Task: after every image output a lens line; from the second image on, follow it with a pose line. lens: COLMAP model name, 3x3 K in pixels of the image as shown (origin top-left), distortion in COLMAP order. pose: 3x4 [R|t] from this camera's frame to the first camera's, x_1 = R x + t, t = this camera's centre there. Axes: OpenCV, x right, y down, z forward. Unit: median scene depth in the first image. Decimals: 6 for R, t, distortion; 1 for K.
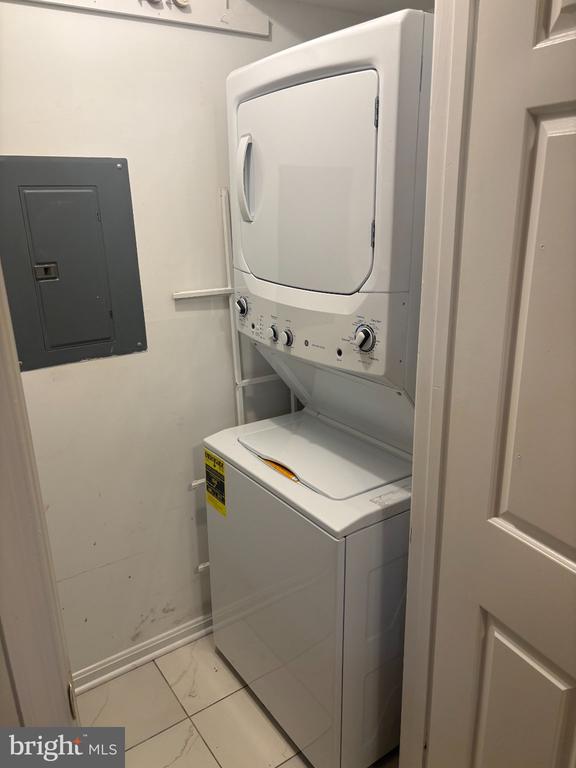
lens RADIAL K [[581.9, 0, 288.6], [0, 581.9, 385.7], [0, 0, 1]] dist [0.007217, -0.000524]
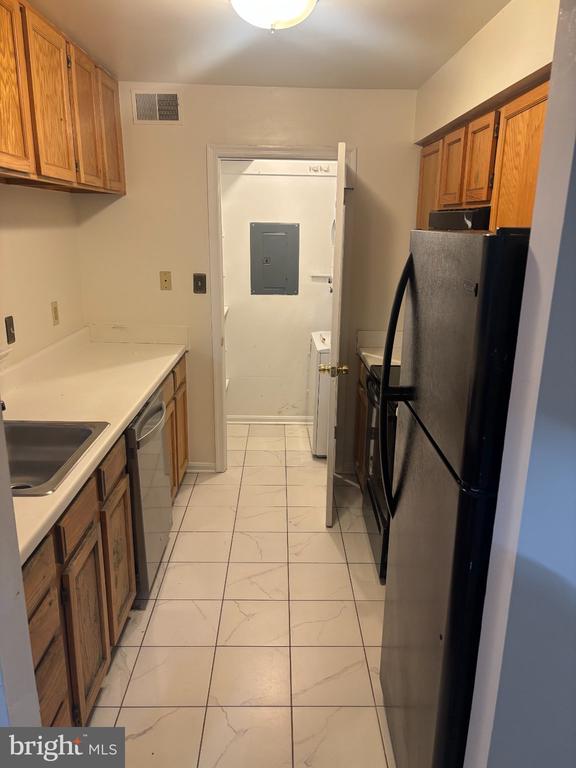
lens RADIAL K [[581.9, 0, 288.0], [0, 581.9, 383.7], [0, 0, 1]] dist [0.007217, -0.000524]
pose [[0.820183, 0.176963, -0.544045, 1.205257], [-0.201482, 0.979380, 0.014818, 0.299374], [0.535449, 0.097462, 0.838925, -1.171652]]
